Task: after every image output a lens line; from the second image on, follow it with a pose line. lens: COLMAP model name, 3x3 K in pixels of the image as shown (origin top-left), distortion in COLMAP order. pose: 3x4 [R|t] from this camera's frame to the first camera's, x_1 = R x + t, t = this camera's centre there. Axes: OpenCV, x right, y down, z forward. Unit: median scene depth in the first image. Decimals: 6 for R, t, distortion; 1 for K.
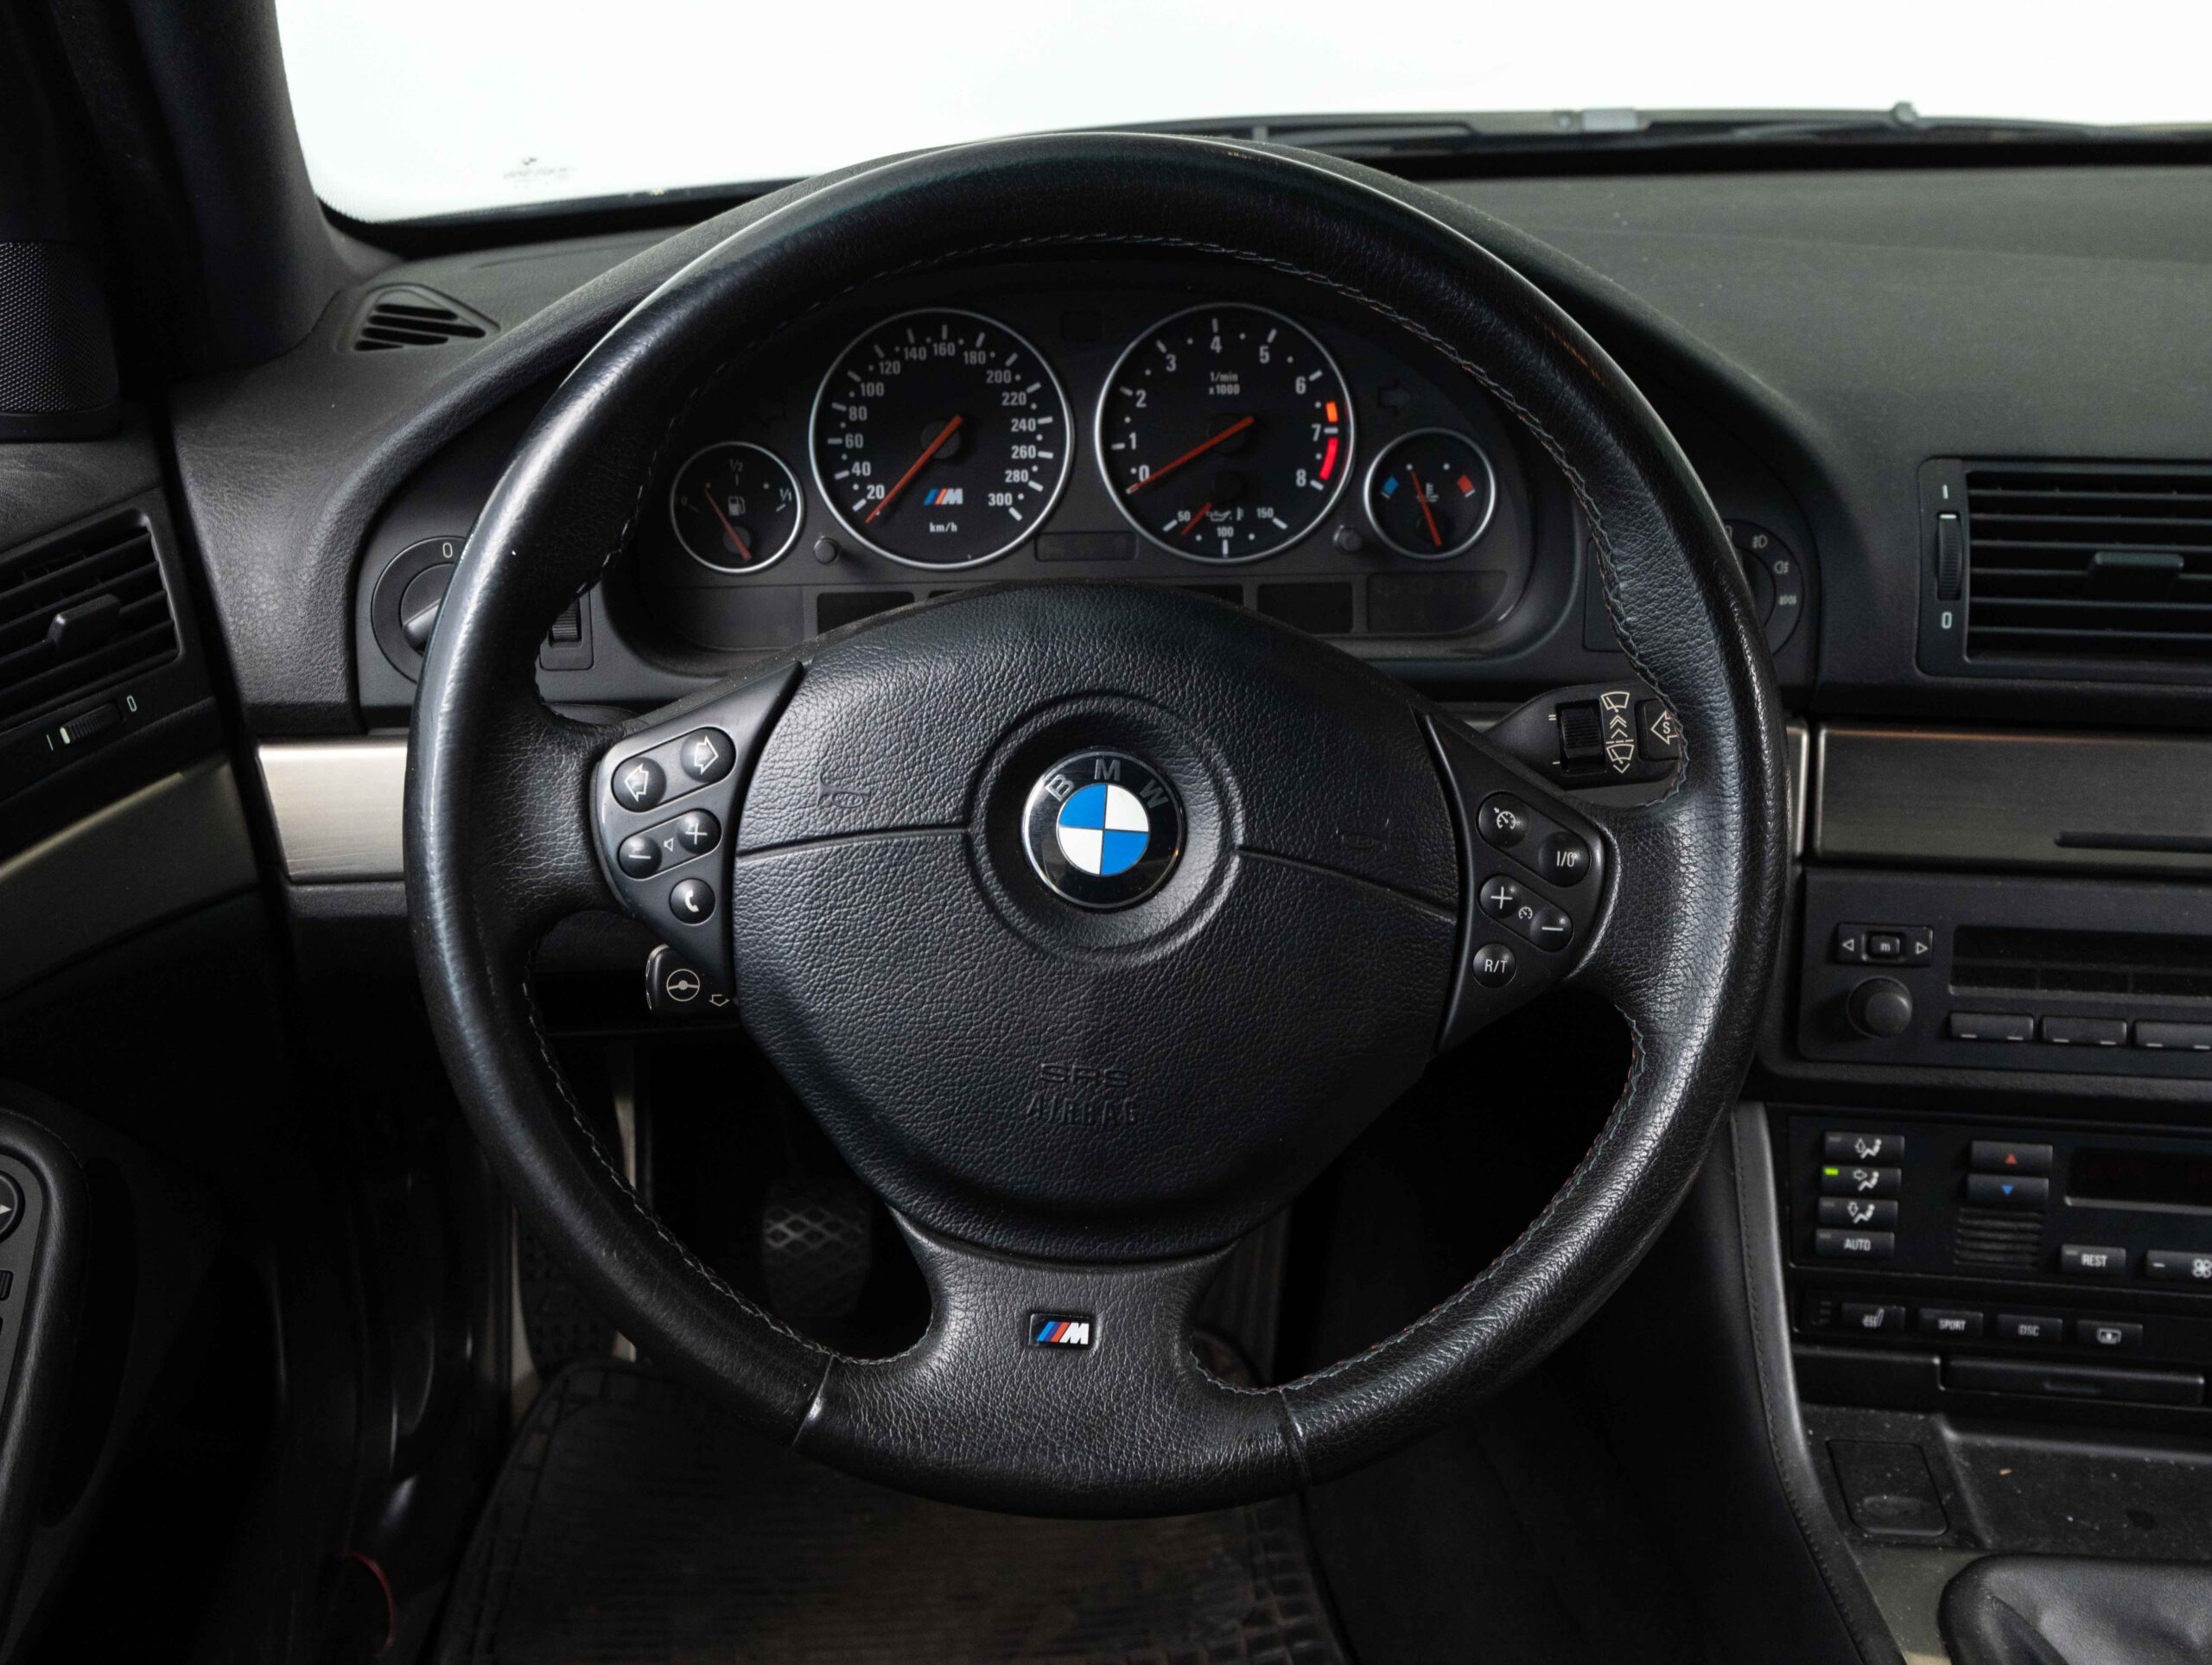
lens RADIAL K [[2393.0, 0, 1106.0], [0, 2393.0, 832.5], [0, 0, 1]] dist [0.013221, 0.216179]
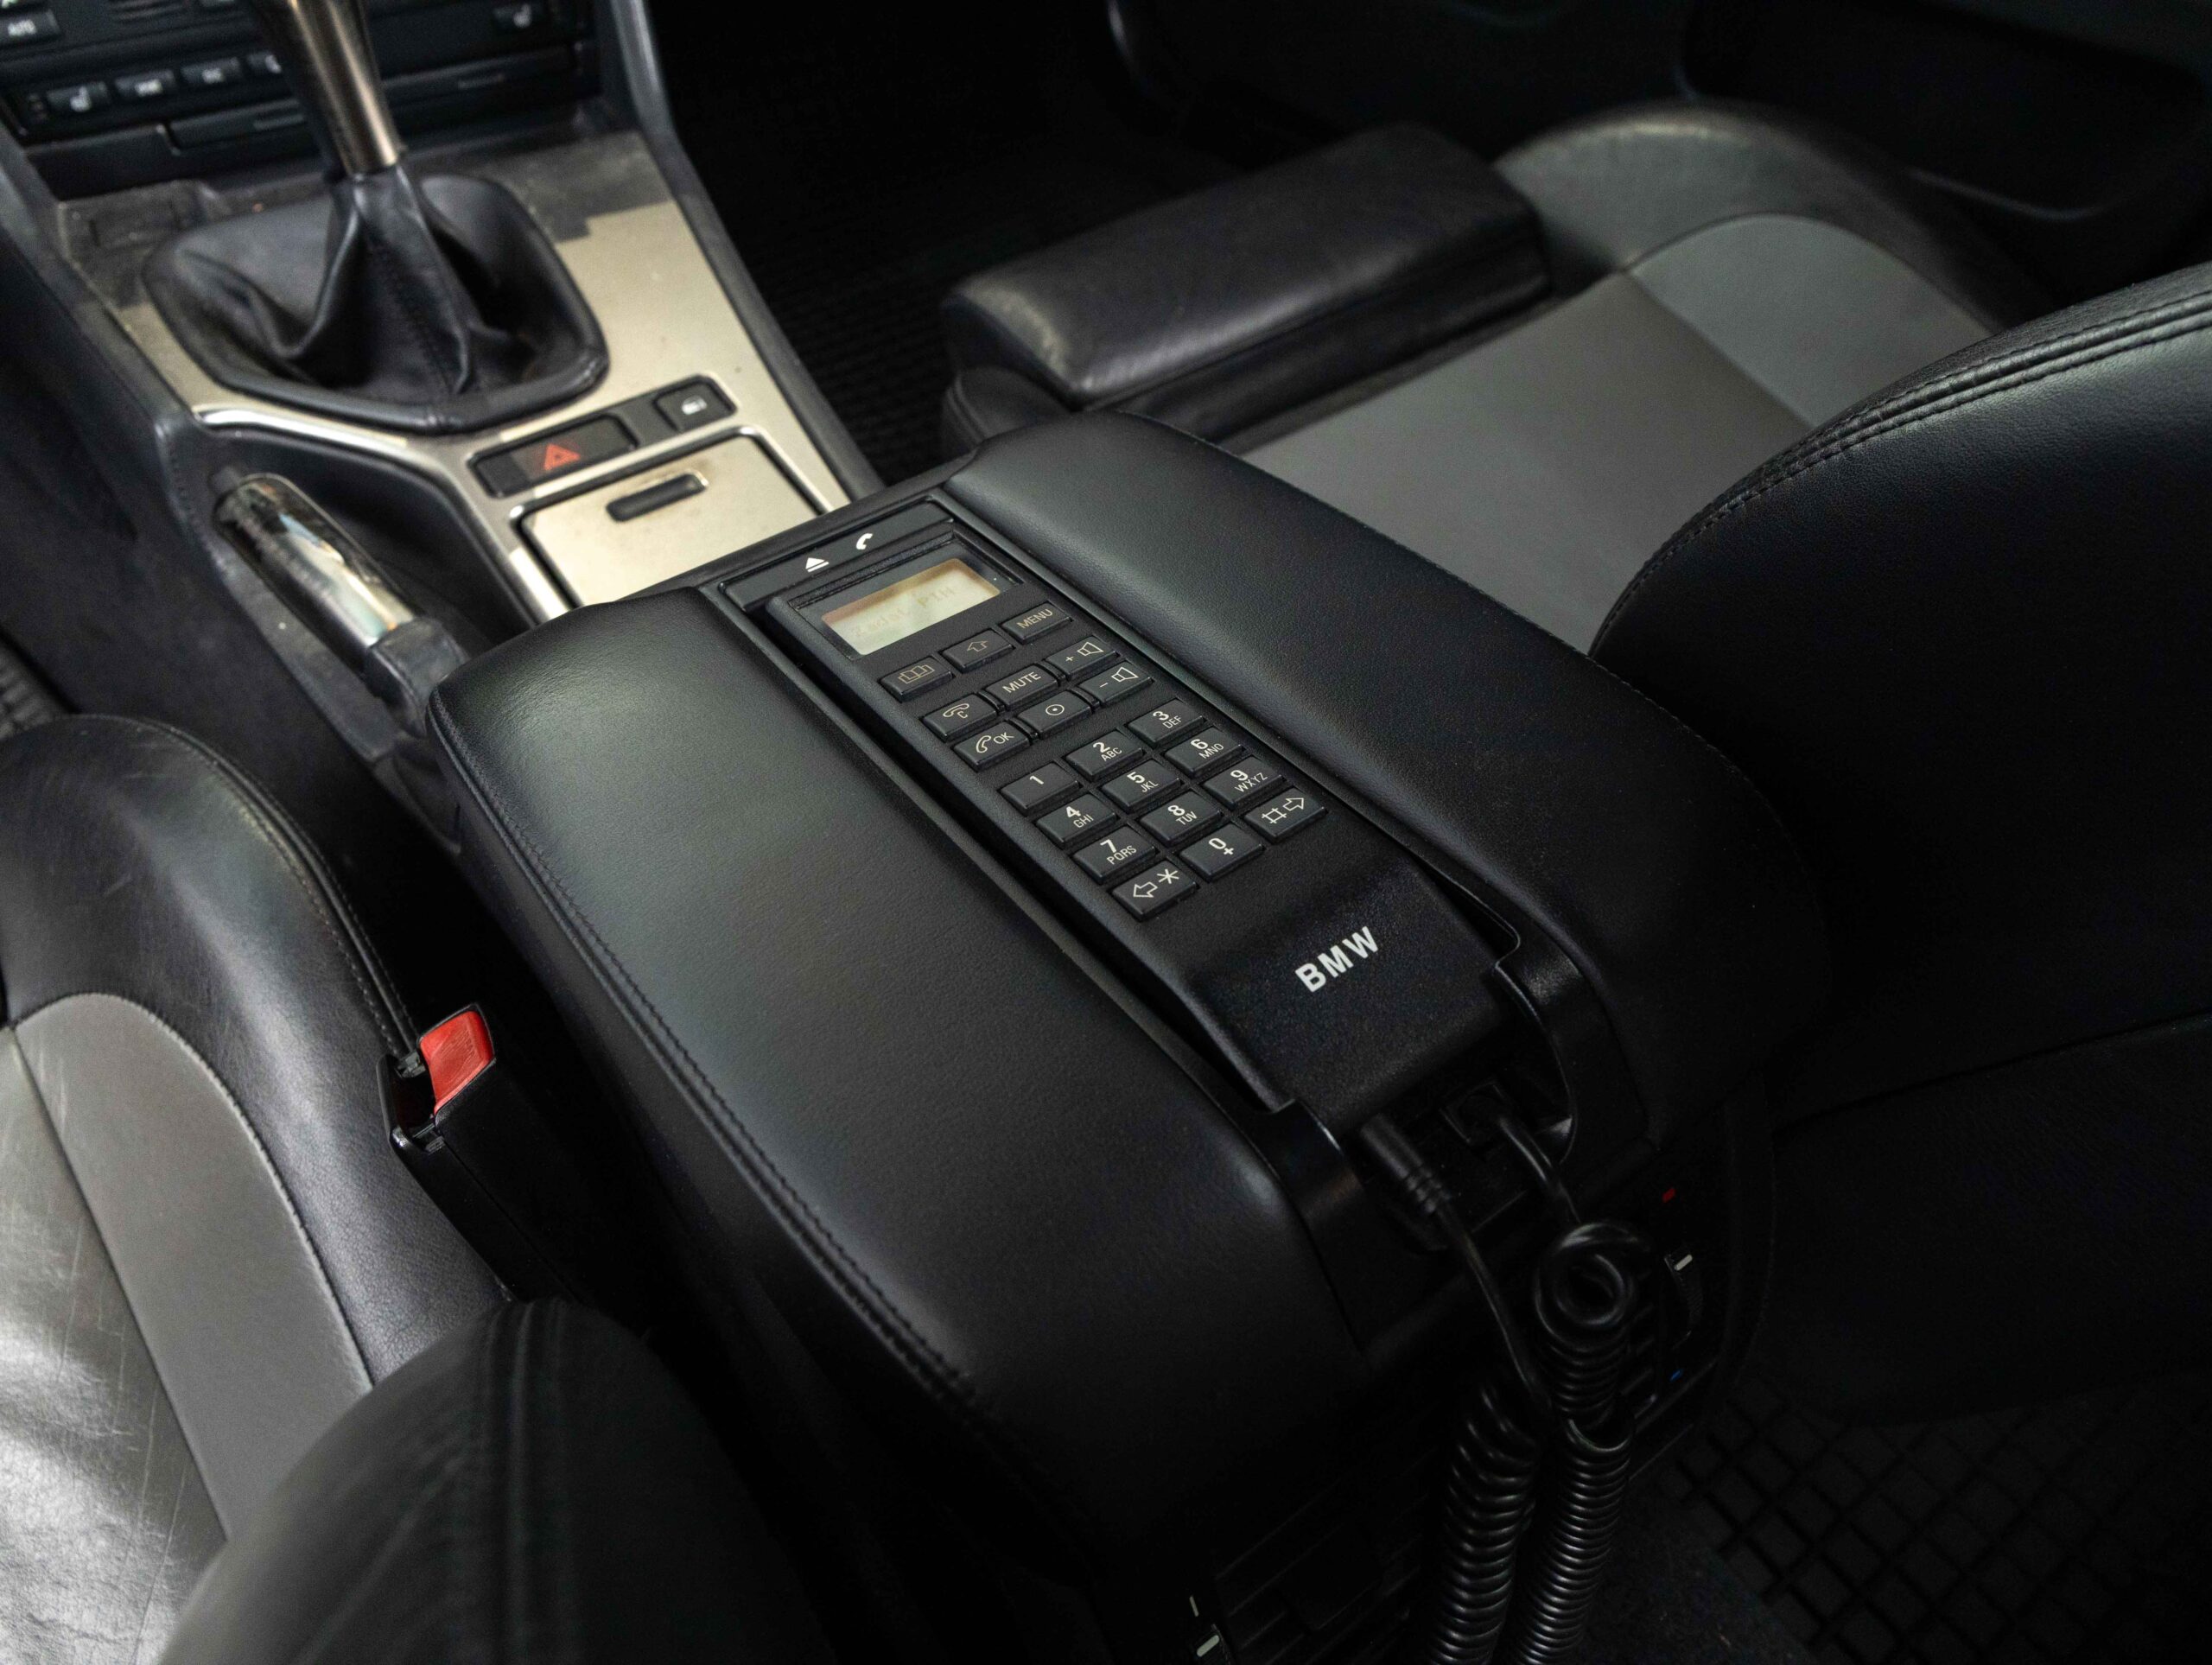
lens RADIAL K [[1576.2, 0, 1106.0], [0, 1576.2, 832.5], [0, 0, 1]] dist [-0.003495, 0.002857]
pose [[0.829414, -0.409084, 0.380424, 0.299132], [0.243957, 0.877865, 0.412115, 0.324953], [-0.502550, -0.249007, 0.827912, 0.021714]]
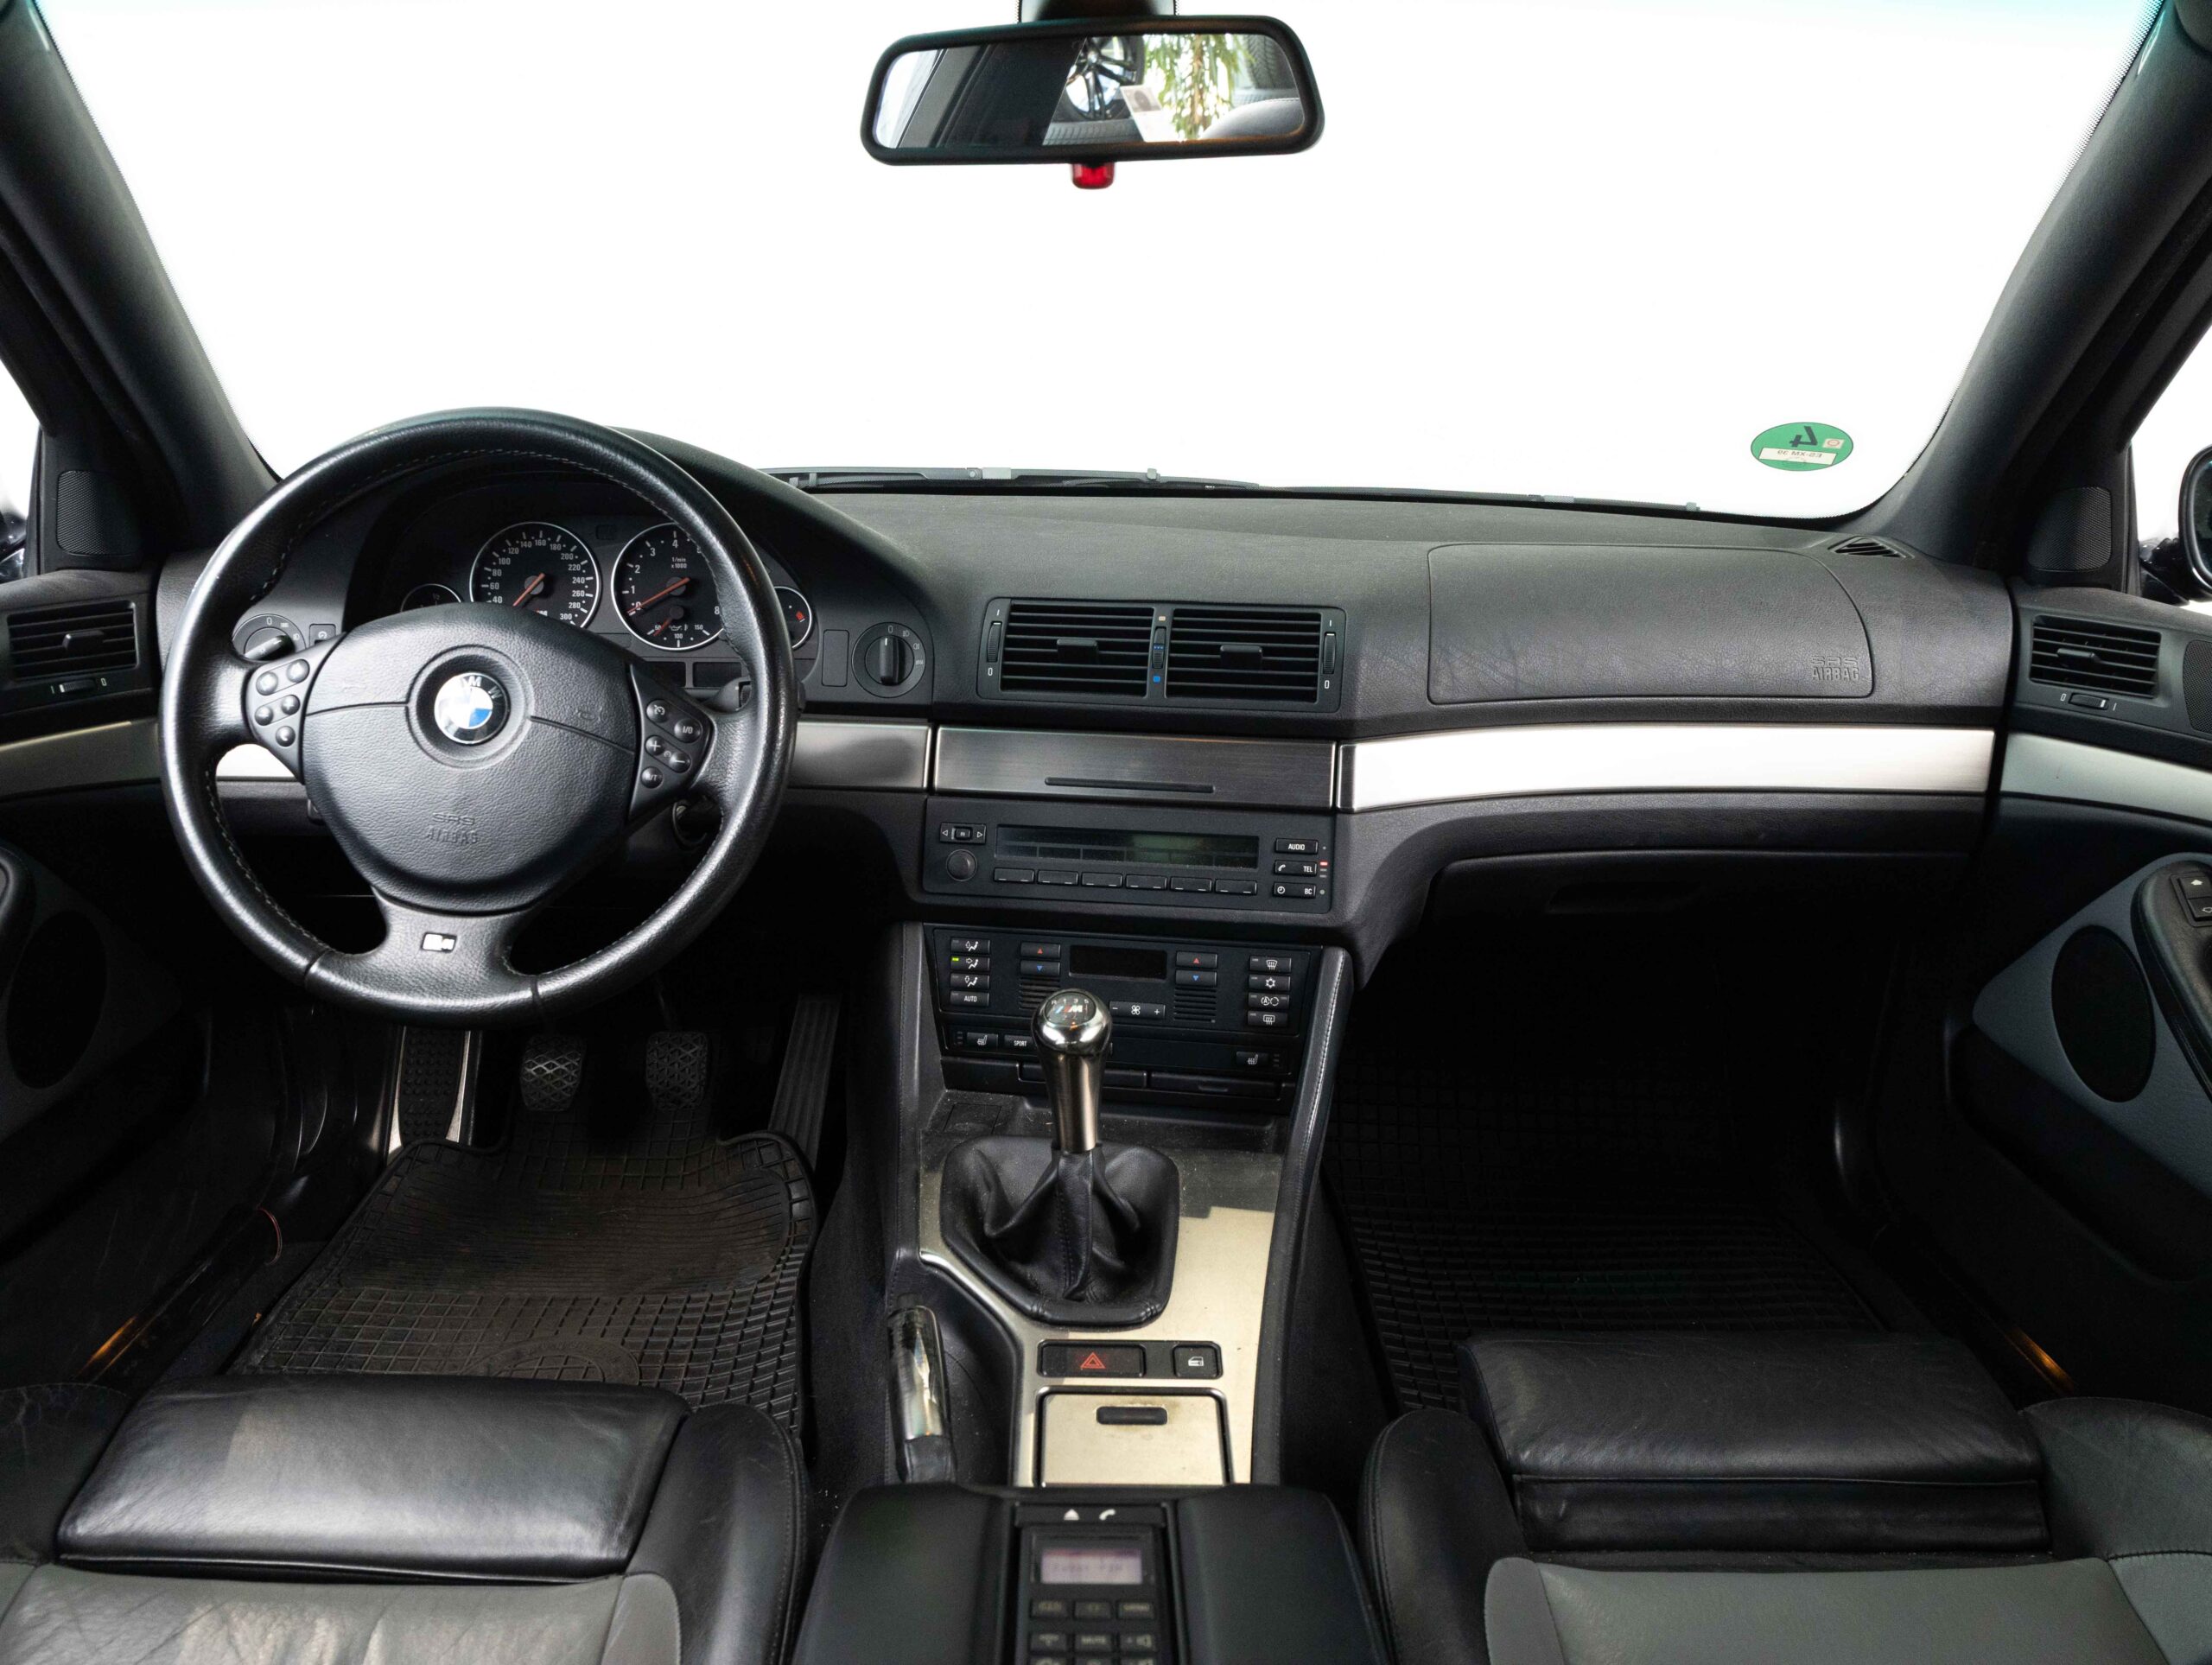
lens RADIAL K [[1653.2, 0, 1076.9], [0, 1653.2, 815.6], [0, 0, 1]] dist [0.000837, -0.009889]
pose [[0.998869, 0.026478, -0.039480, 0.447808], [-0.032077, 0.988361, -0.148708, 0.220855], [0.035083, 0.149806, 0.988093, -0.334860]]
